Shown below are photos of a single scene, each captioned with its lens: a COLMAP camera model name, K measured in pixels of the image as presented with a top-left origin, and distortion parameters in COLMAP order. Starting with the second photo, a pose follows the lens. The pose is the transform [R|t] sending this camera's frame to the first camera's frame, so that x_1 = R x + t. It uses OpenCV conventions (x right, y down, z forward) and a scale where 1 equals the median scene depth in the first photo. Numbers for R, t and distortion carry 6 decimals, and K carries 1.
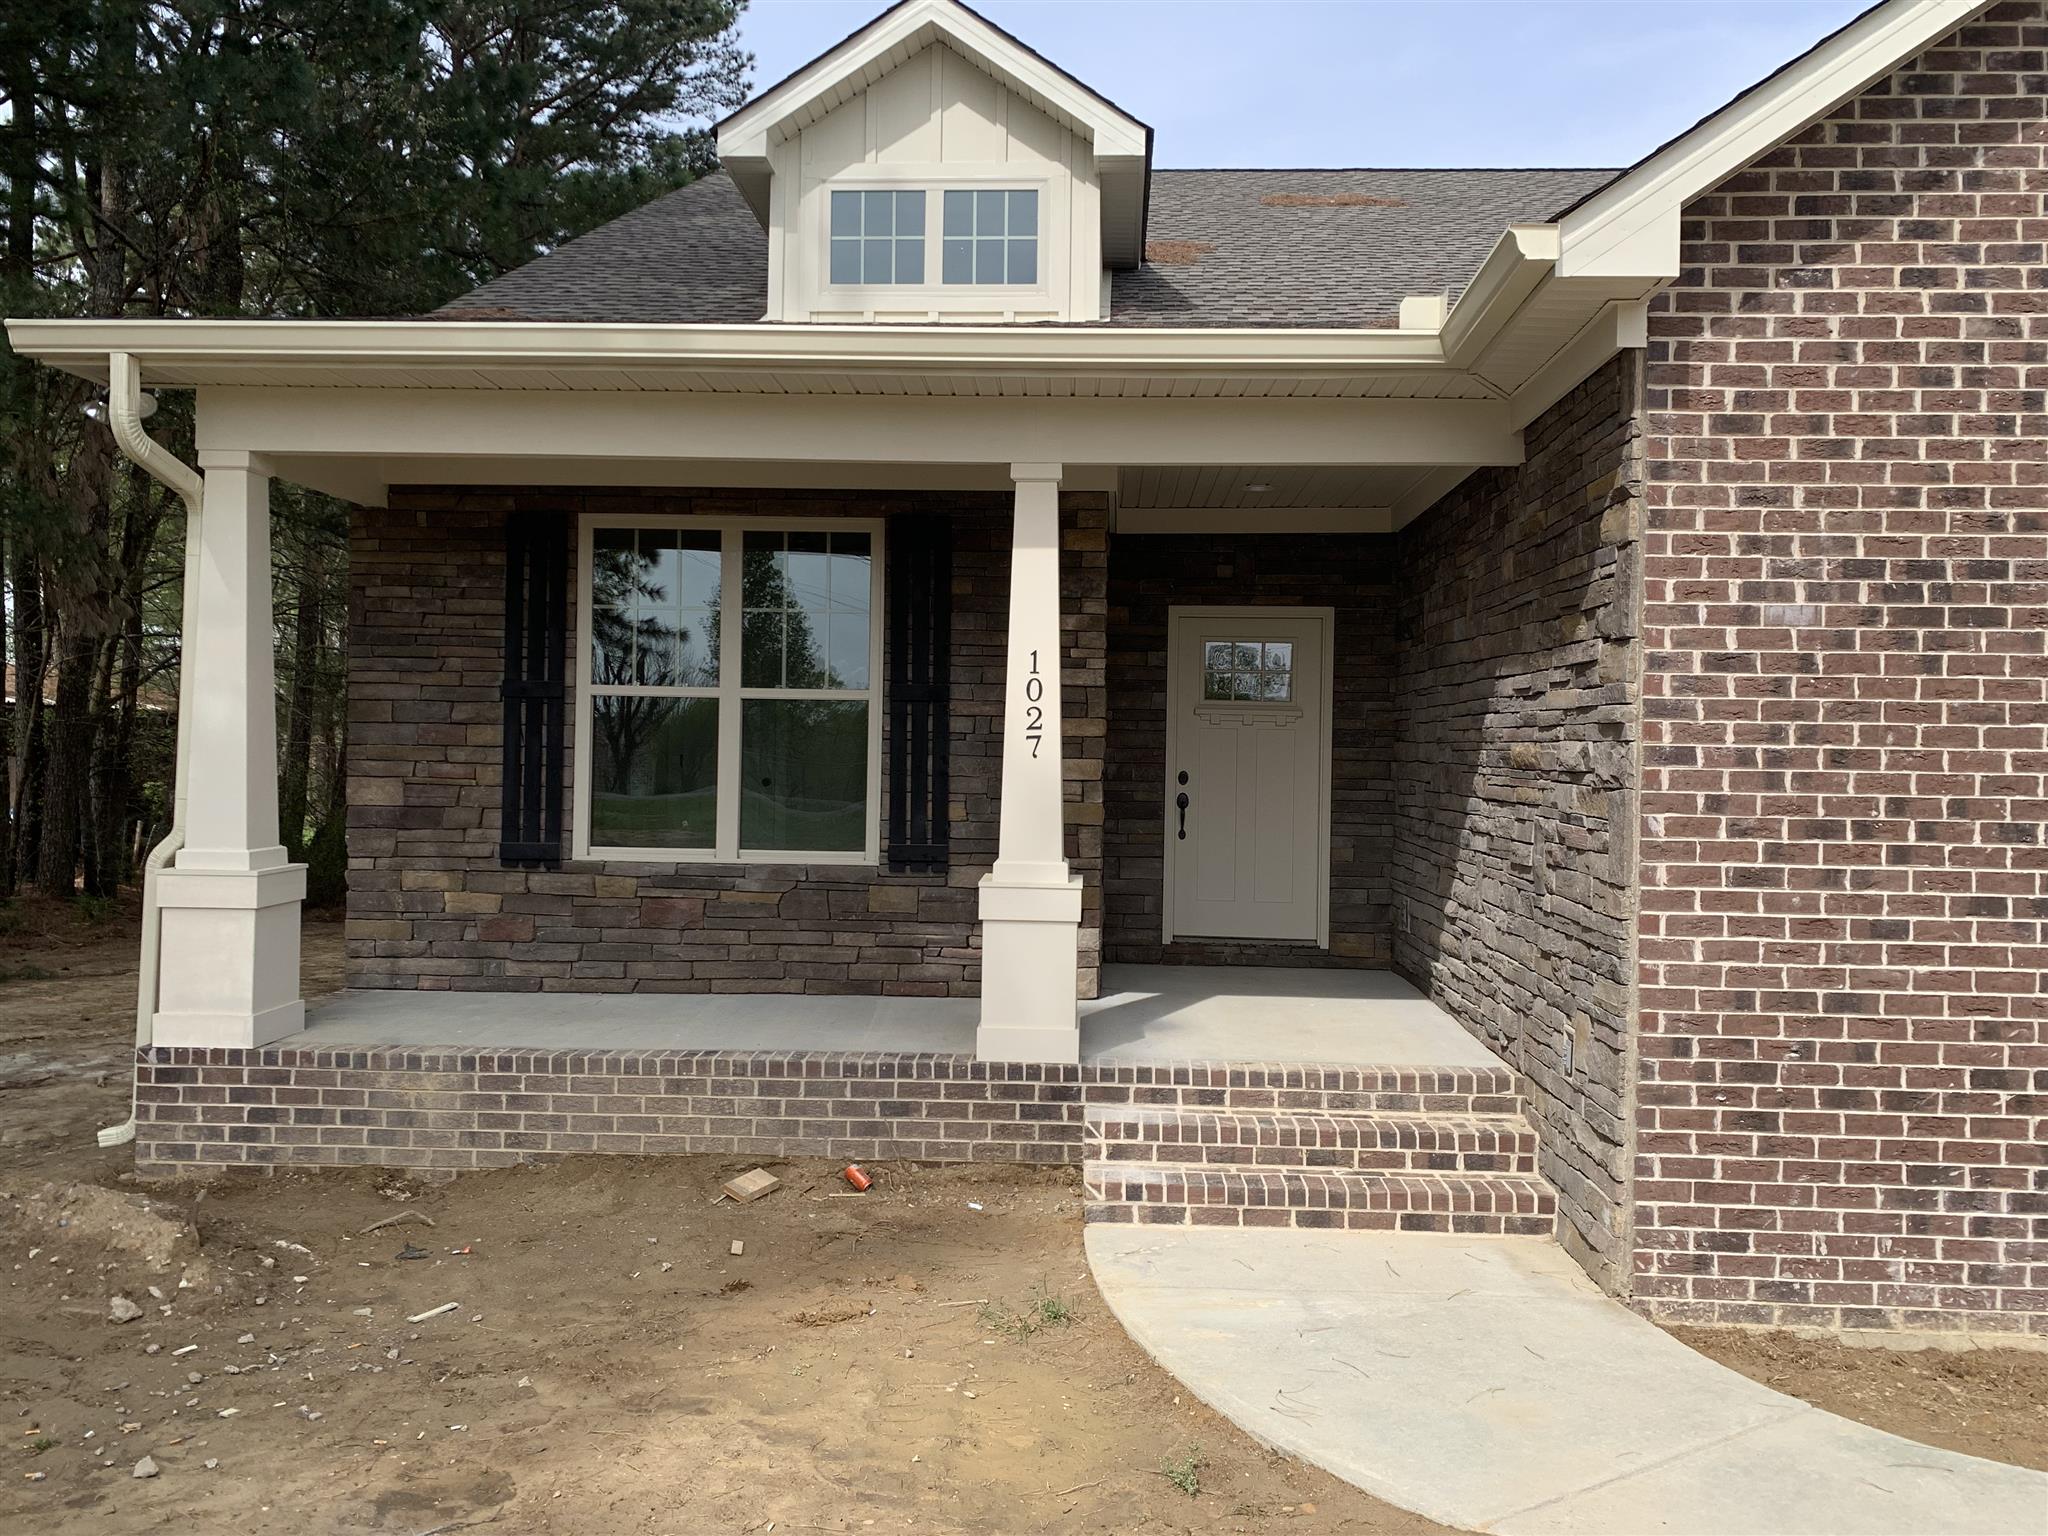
lens RADIAL K [[1546.0, 0, 1022.9], [0, 1546.0, 756.6], [0, 0, 1]] dist [0.039545, -0.035217]
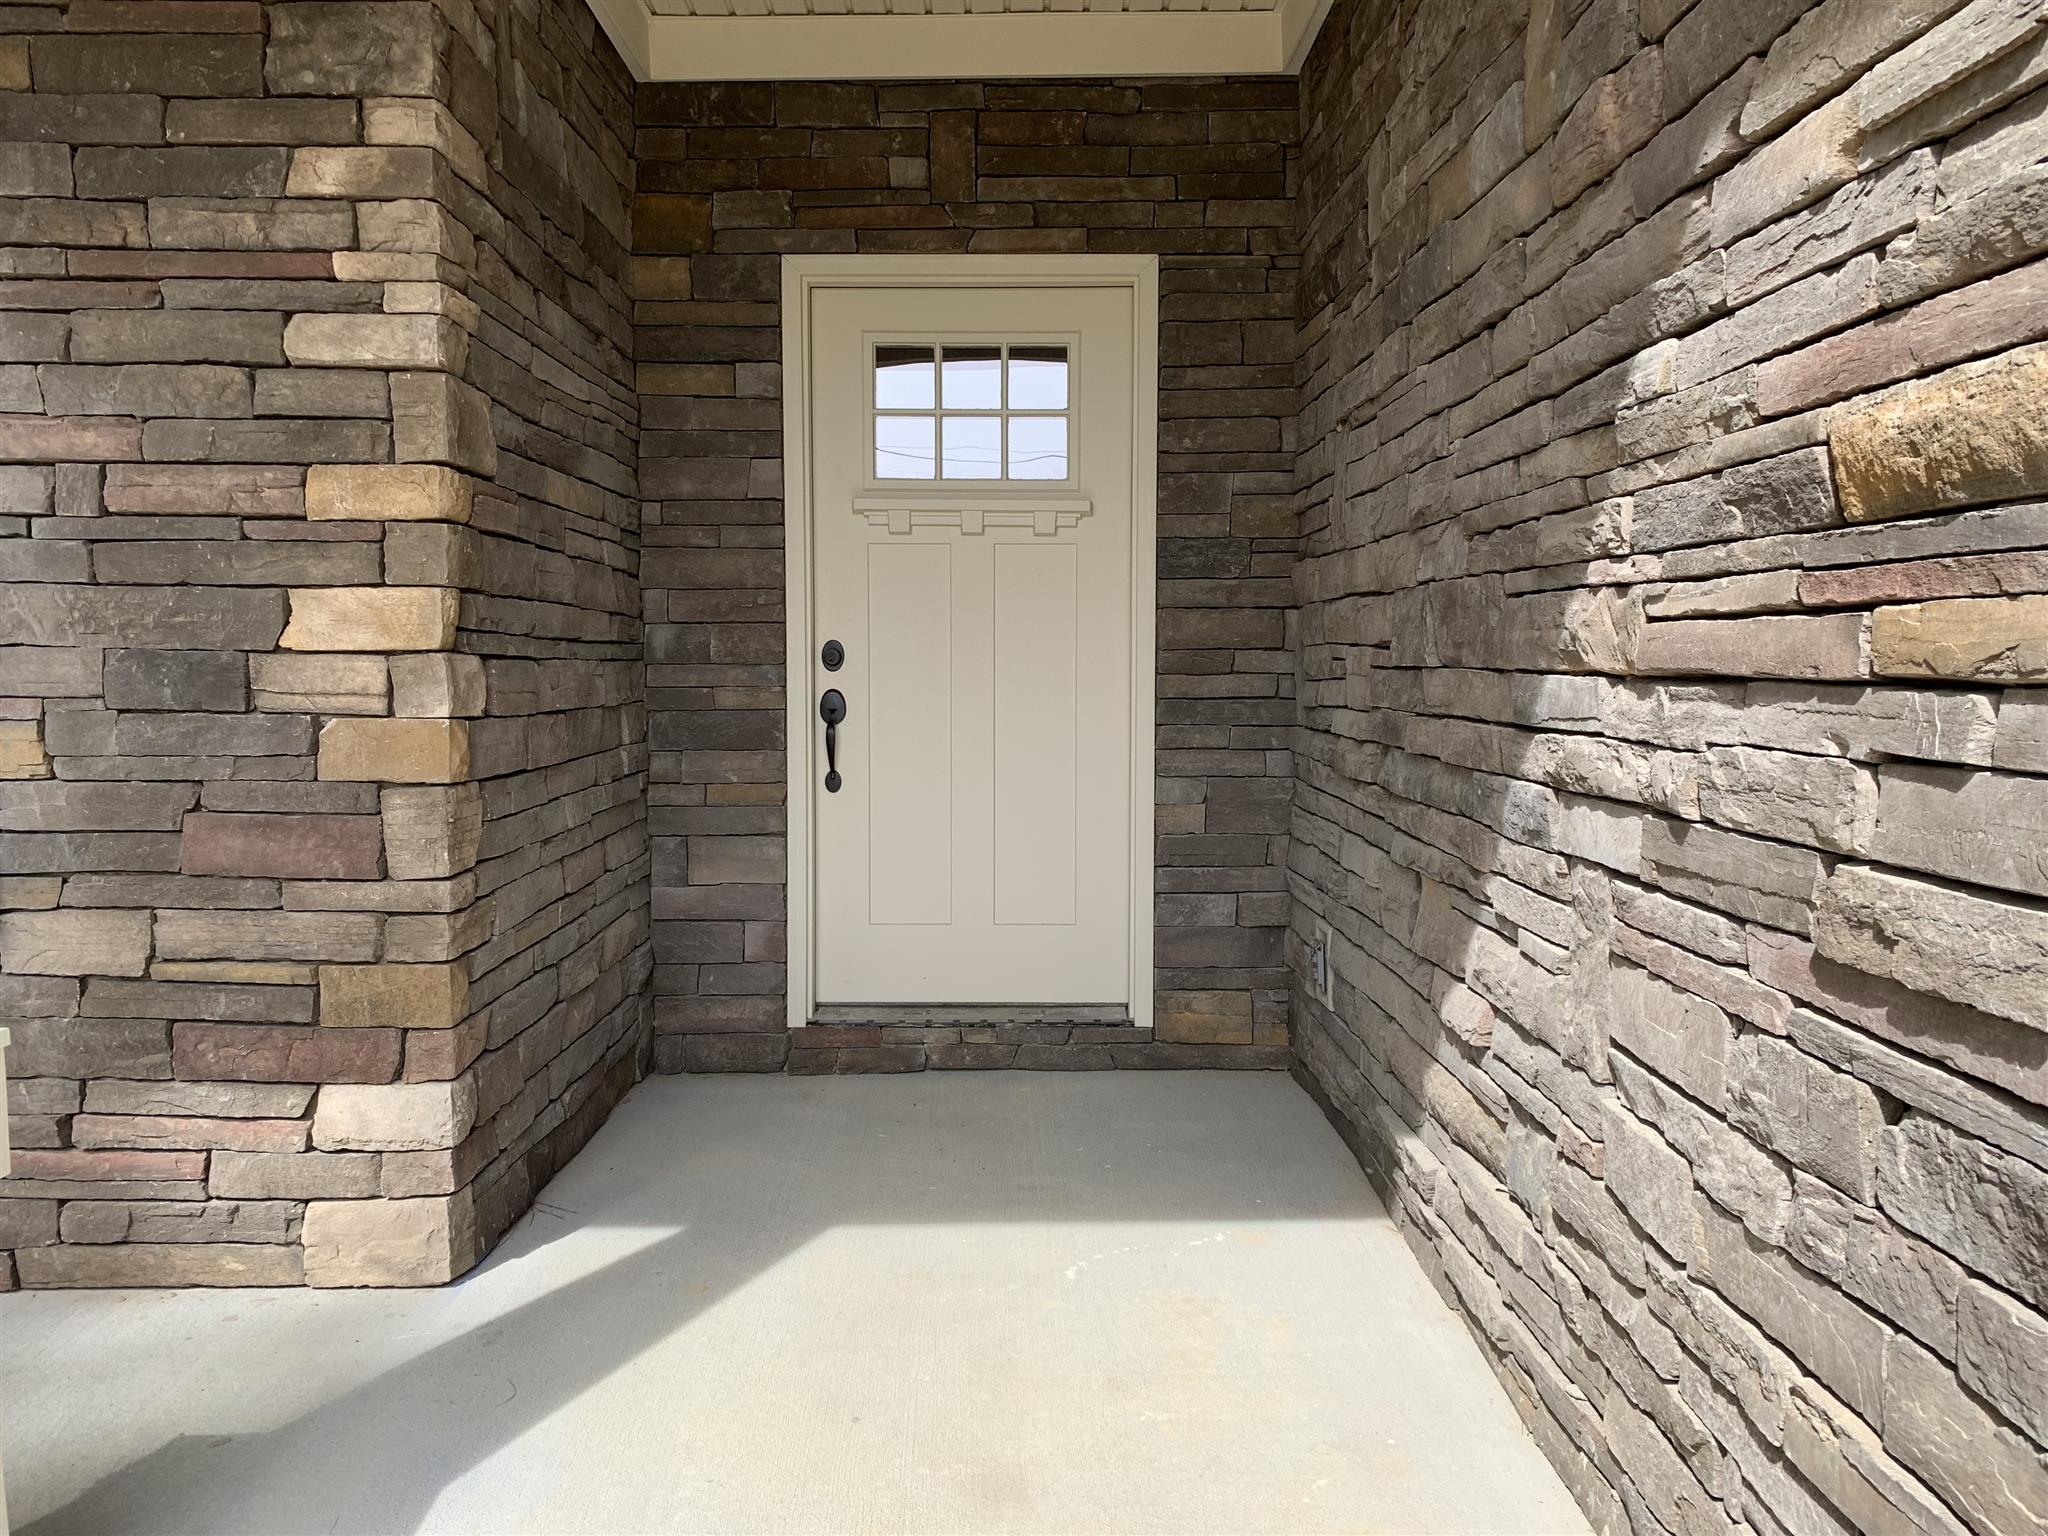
lens RADIAL K [[1652.9, 0, 1020.8], [0, 1652.9, 780.4], [0, 0, 1]] dist [0.049479, -0.006728]
pose [[0.997158, -0.023691, 0.071513, 0.127055], [0.018482, 0.997186, 0.072649, 0.016675], [-0.073033, -0.071121, 0.994790, 0.532199]]
